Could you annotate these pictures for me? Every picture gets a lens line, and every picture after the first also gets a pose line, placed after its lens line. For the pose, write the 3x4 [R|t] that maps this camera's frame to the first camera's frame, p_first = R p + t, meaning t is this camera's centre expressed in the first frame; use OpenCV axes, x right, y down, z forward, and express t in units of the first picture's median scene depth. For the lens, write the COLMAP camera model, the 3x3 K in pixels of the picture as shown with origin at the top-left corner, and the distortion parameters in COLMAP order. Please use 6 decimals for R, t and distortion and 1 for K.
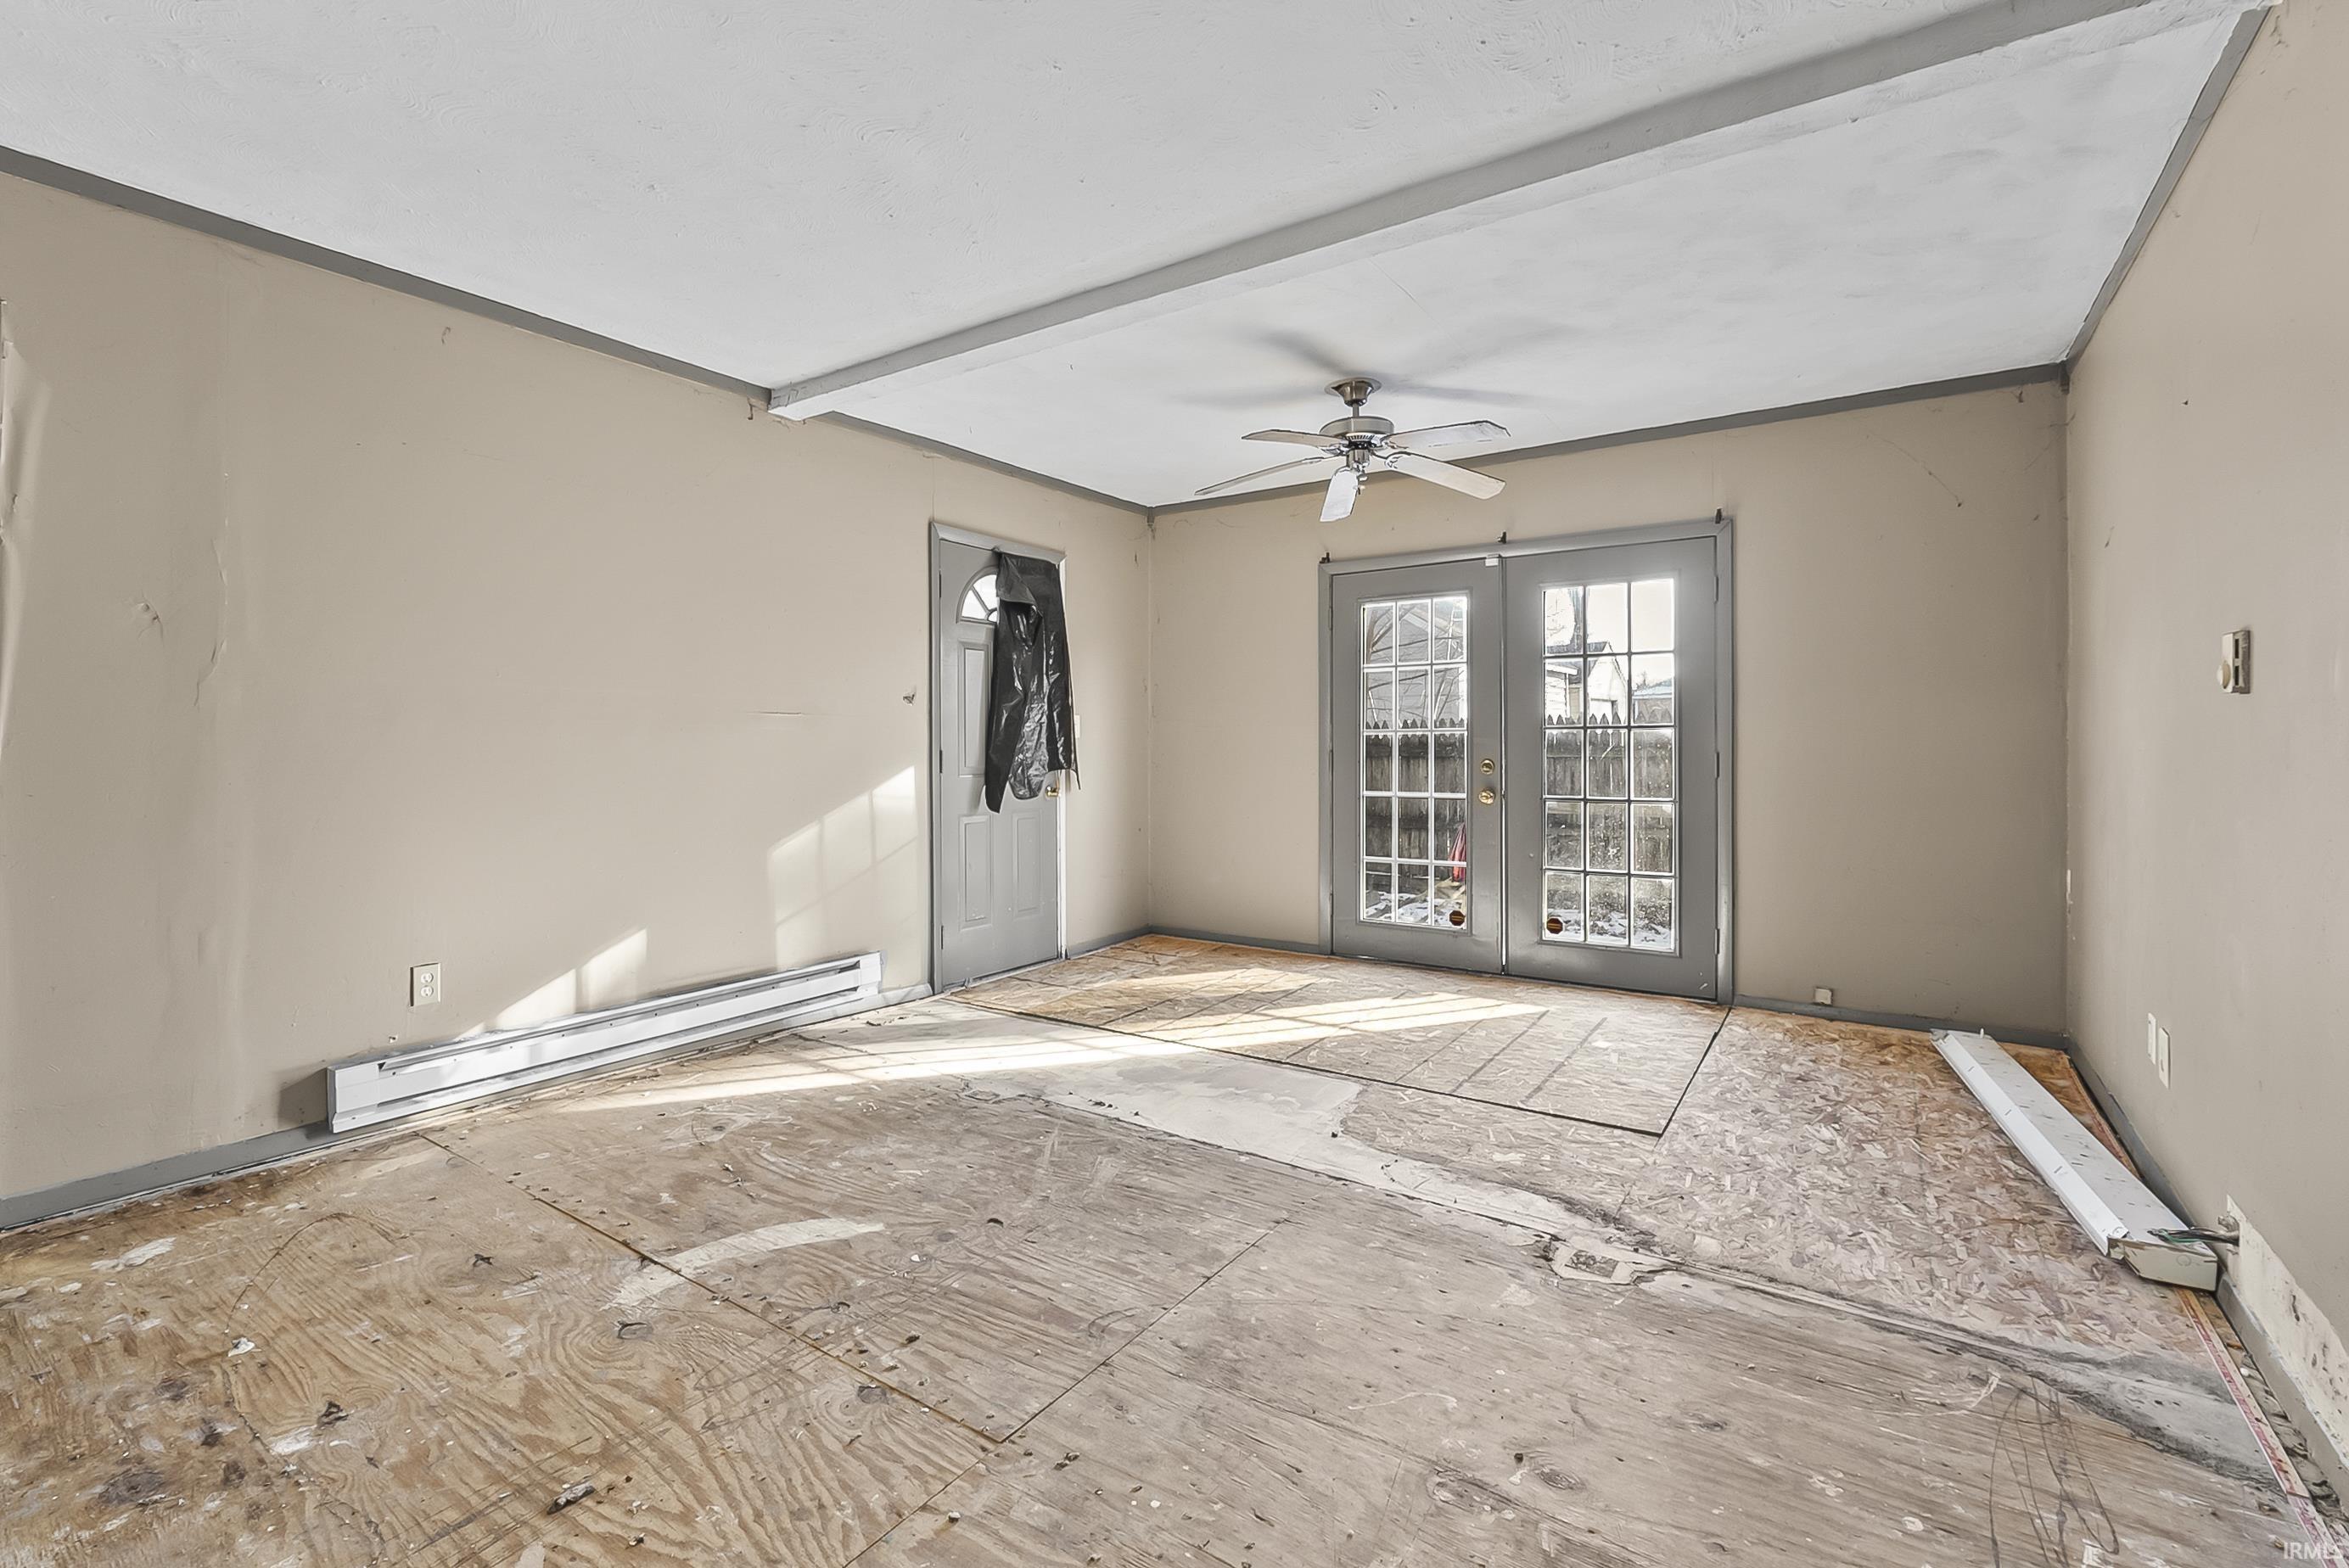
lens RADIAL K [[1034.6, 0, 1174.8], [0, 1034.6, 763.9], [0, 0, 1]] dist [-0.001150, -0.001270]
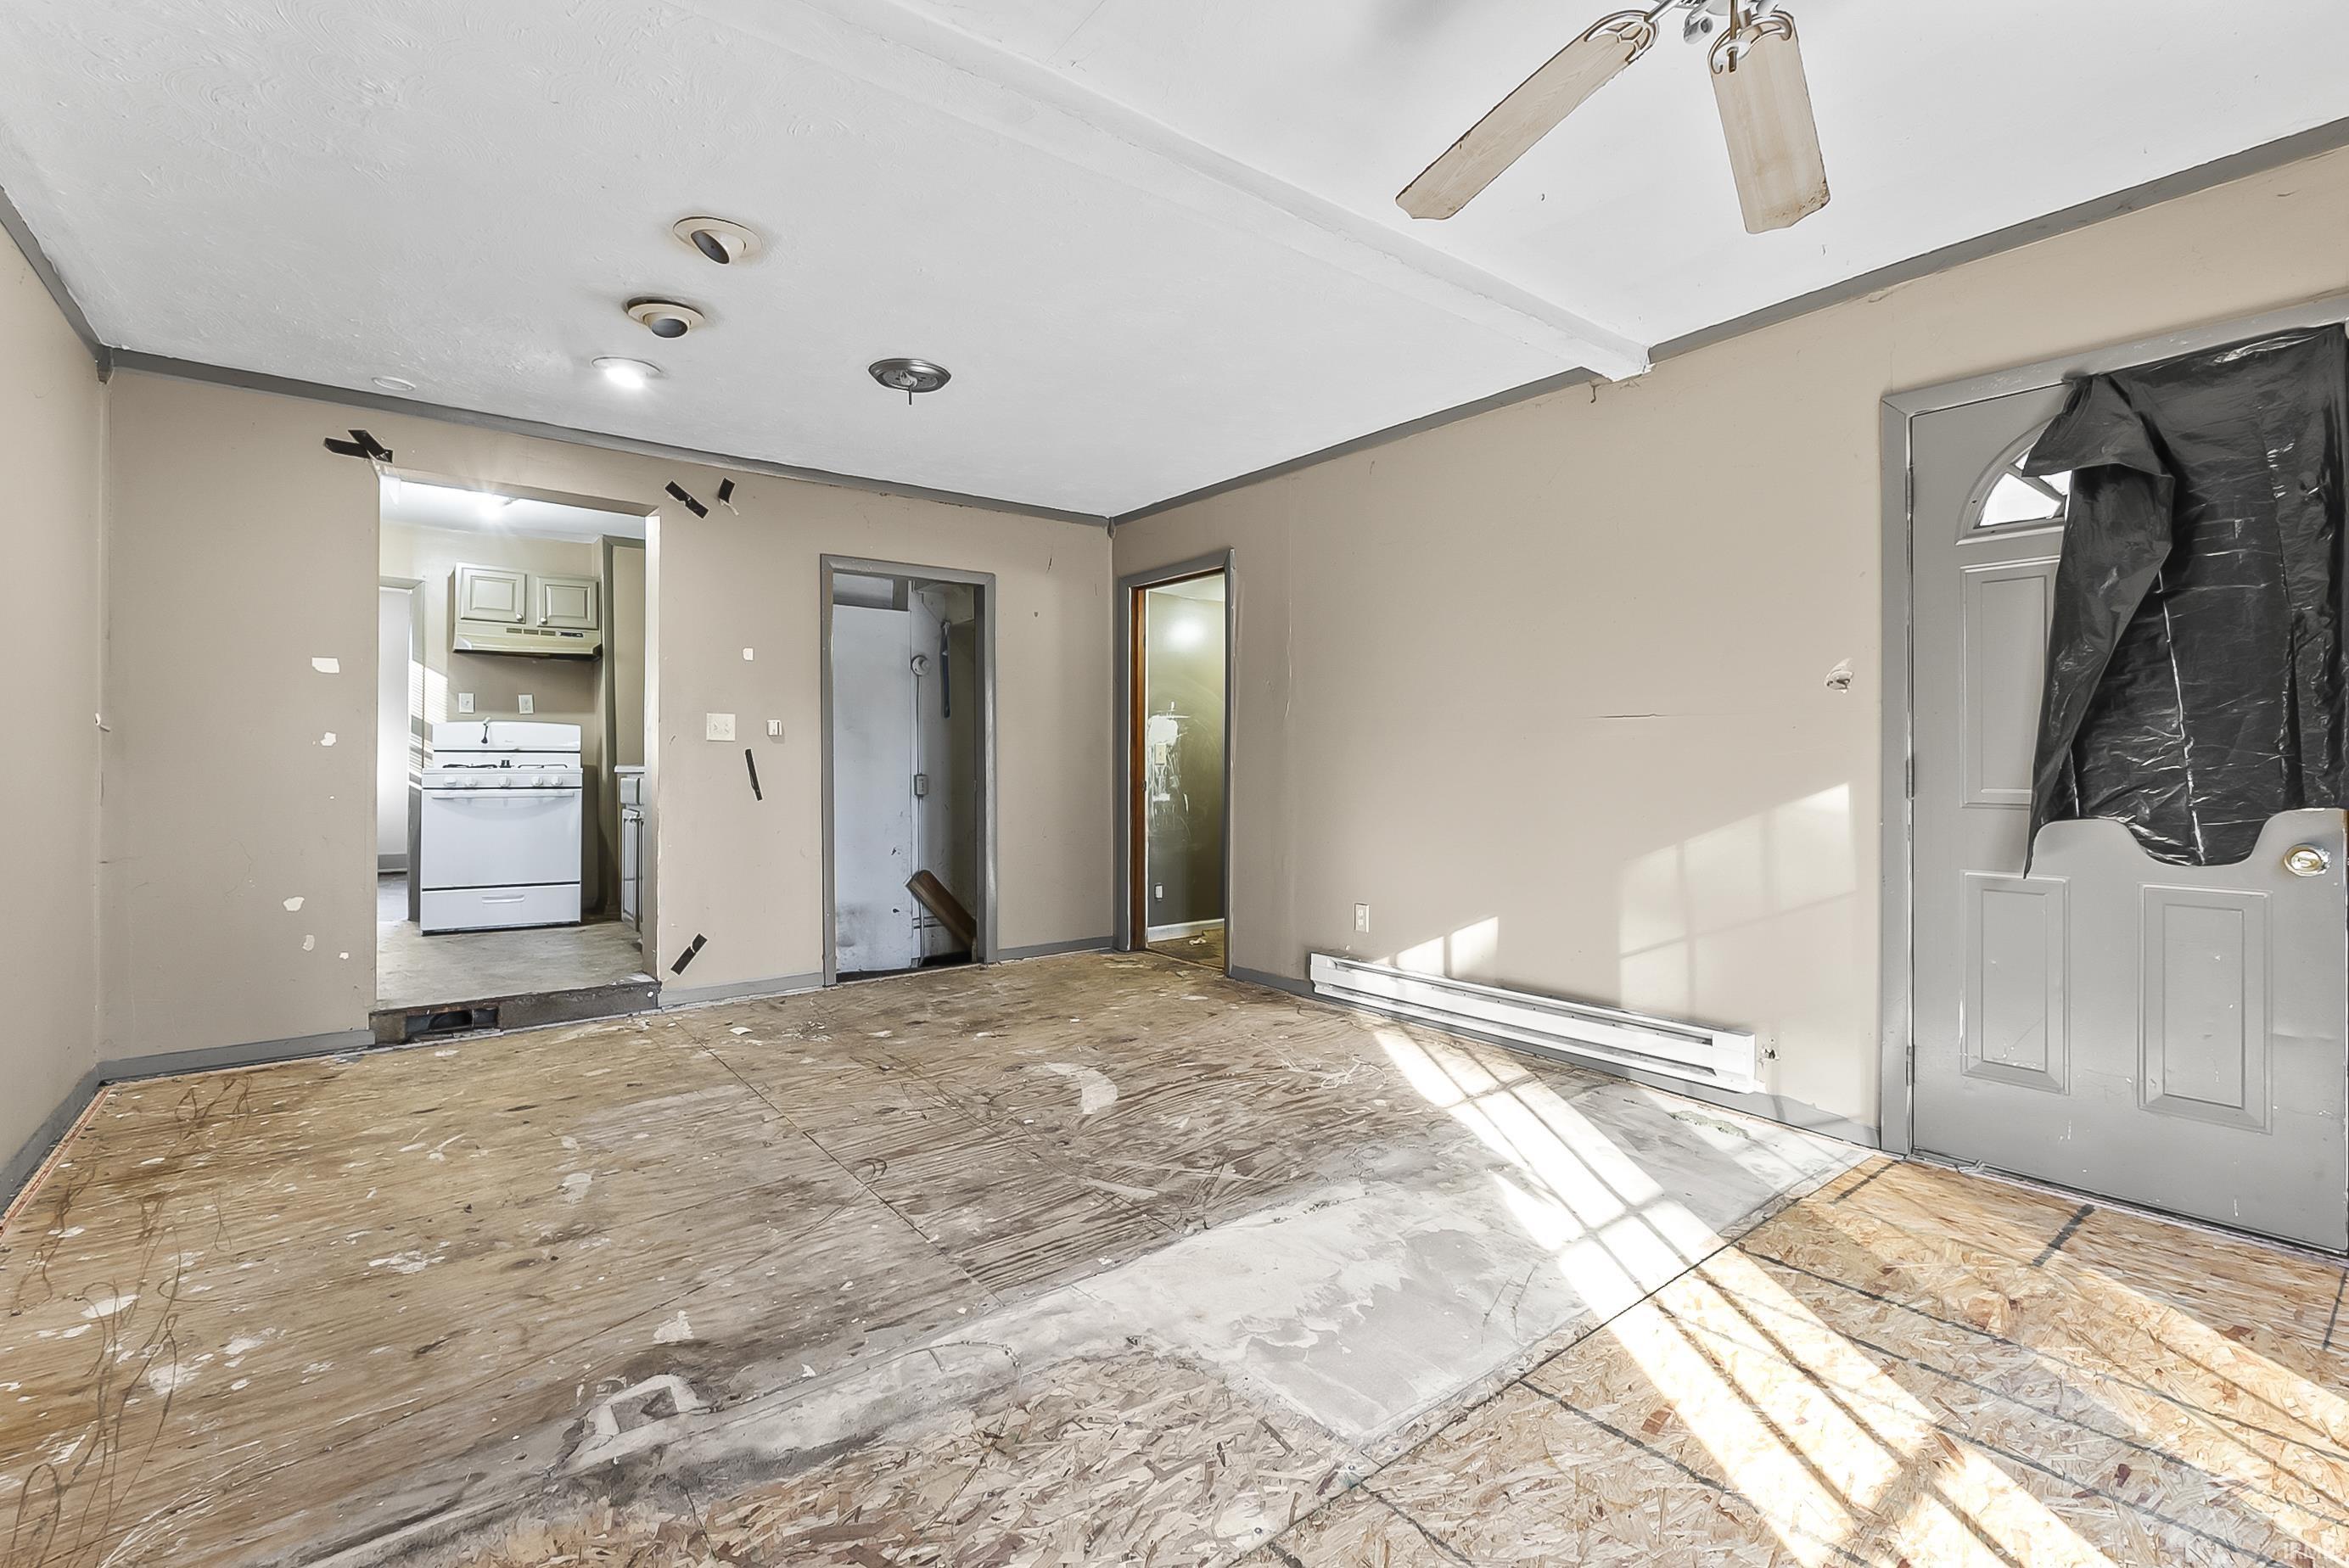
lens RADIAL K [[1034.6, 0, 1169.2], [0, 1034.6, 763.2], [0, 0, 1]] dist [-0.001150, -0.001270]
pose [[-0.305397, 0.005563, -0.952209, 0.766610], [-0.014766, 0.999835, 0.010578, -0.017749], [0.952111, 0.017291, -0.305264, 1.200514]]
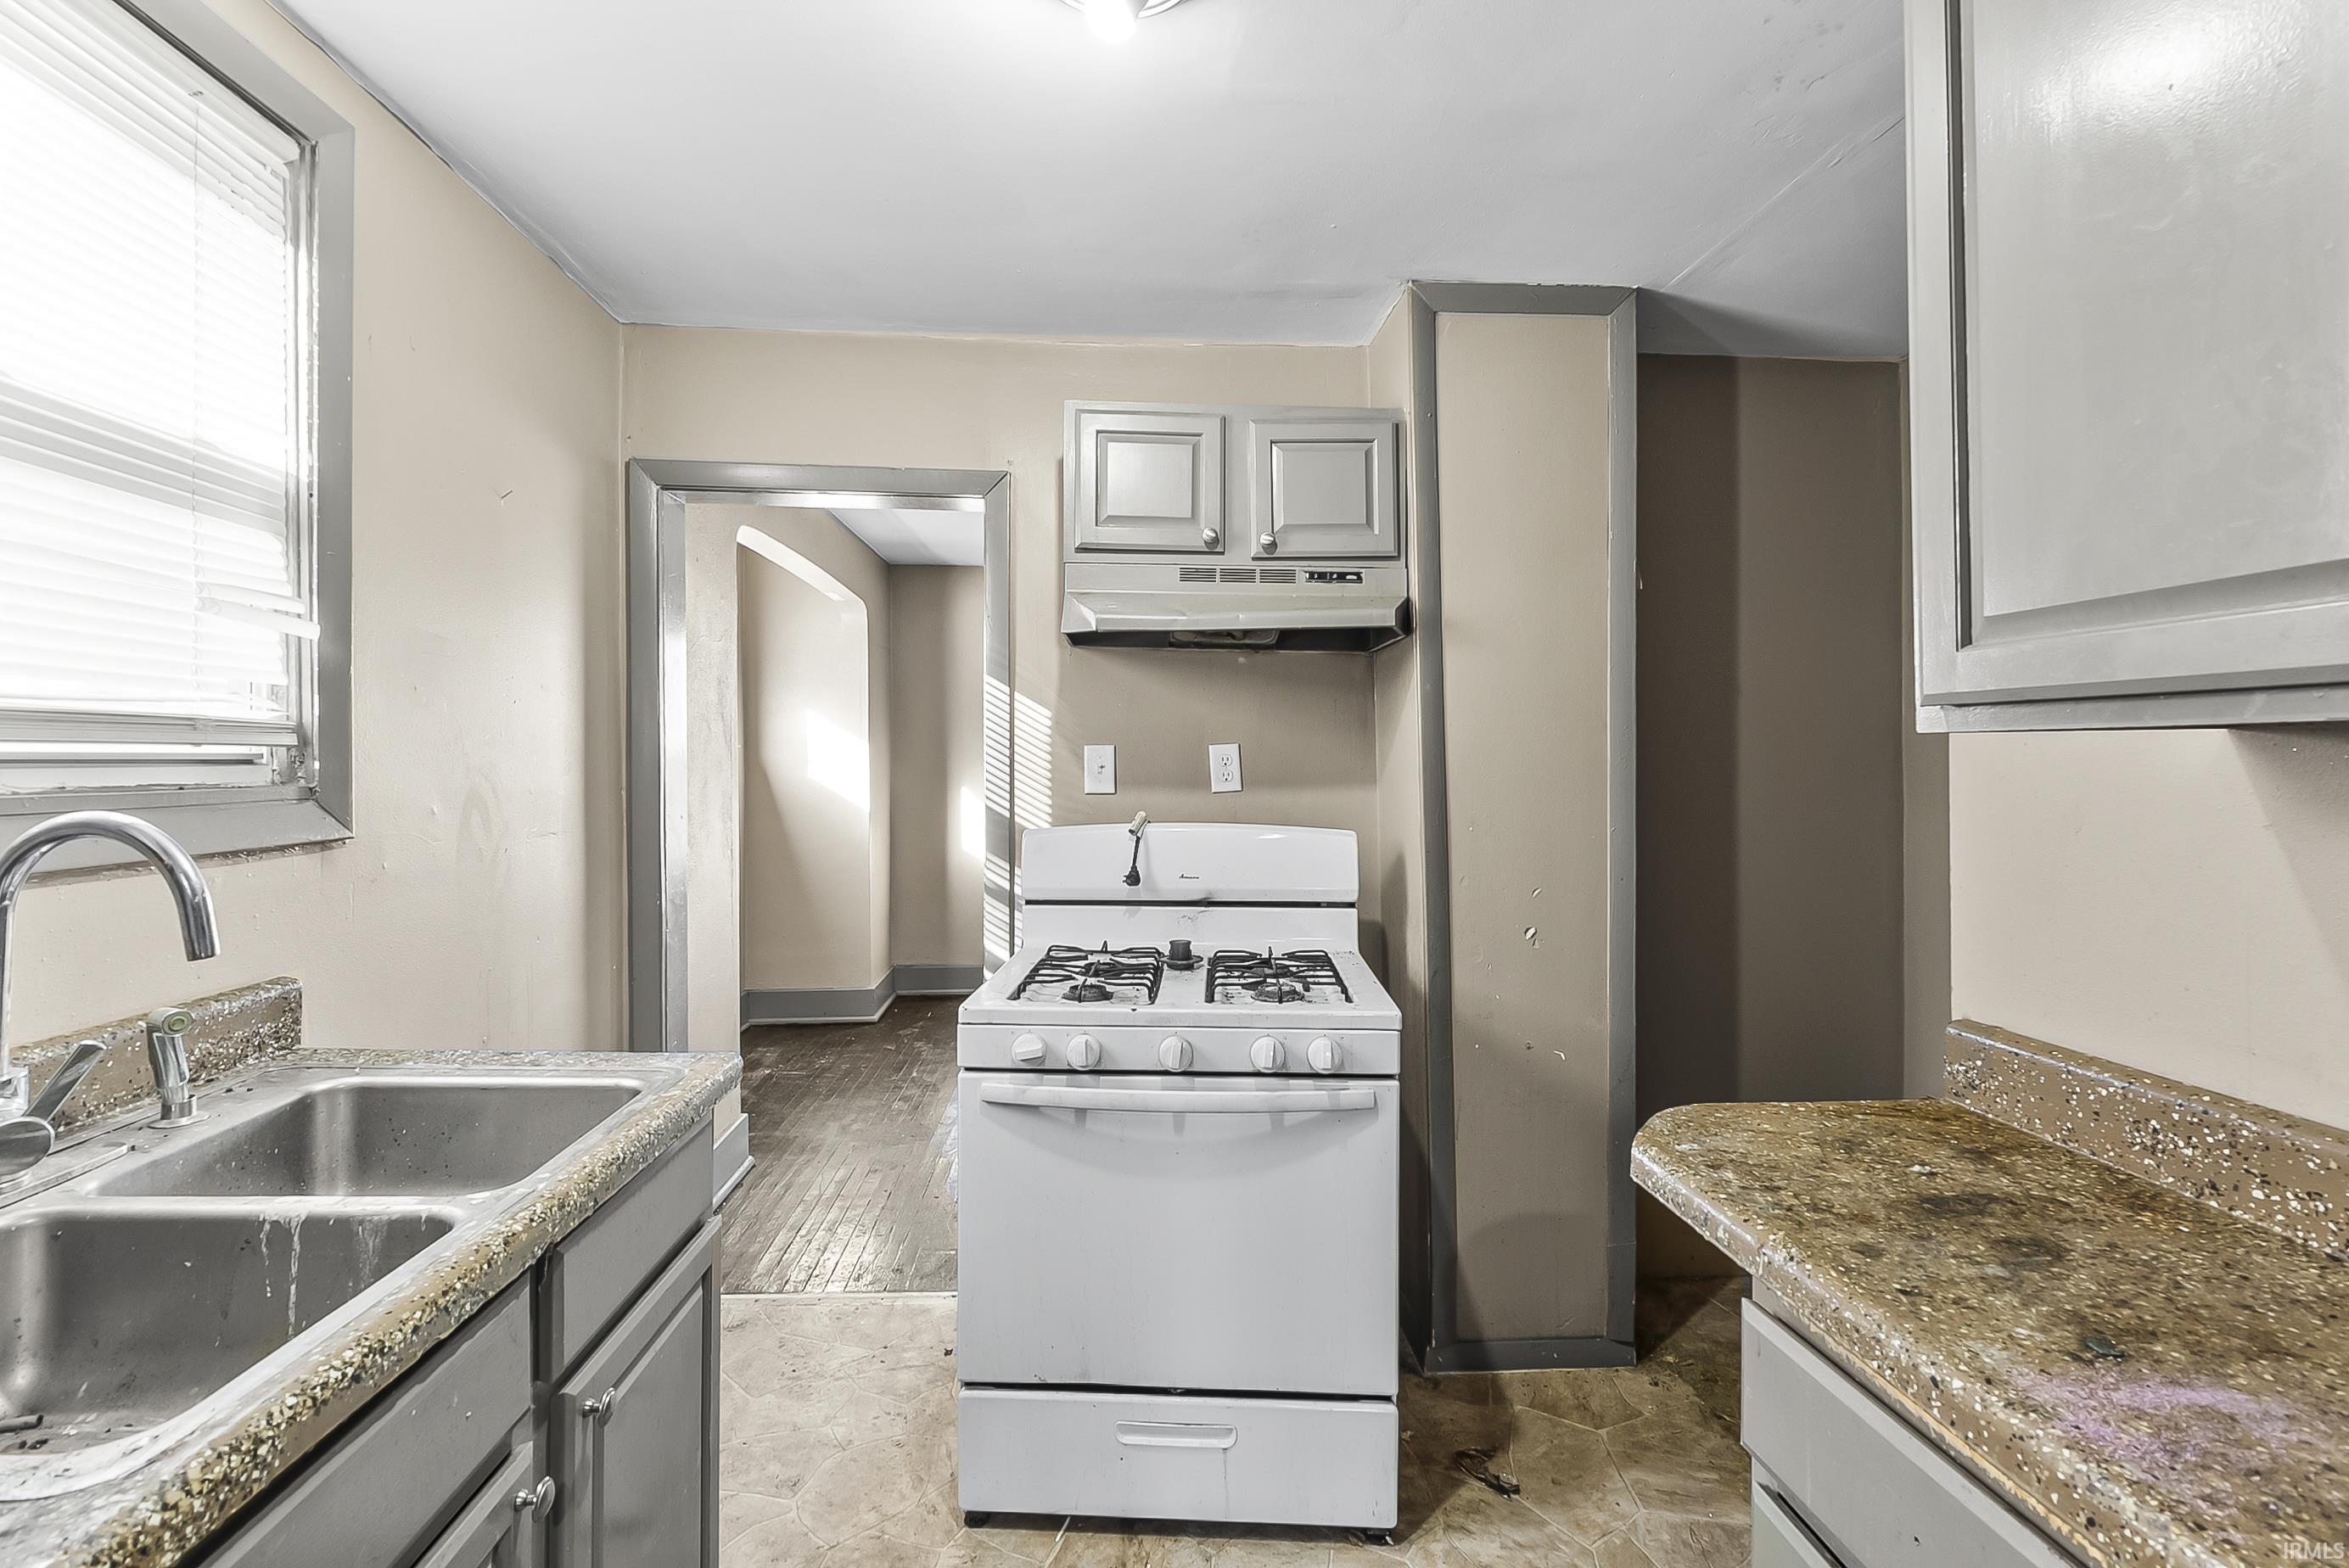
lens RADIAL K [[1034.6, 0, 1159.1], [0, 1034.6, 746.2], [0, 0, 1]] dist [-0.001150, -0.001270]
pose [[-0.794044, 0.002952, -0.607853, -0.380444], [0.001026, 0.999993, 0.003516, -0.125596], [0.607859, 0.002168, -0.794042, -0.169586]]
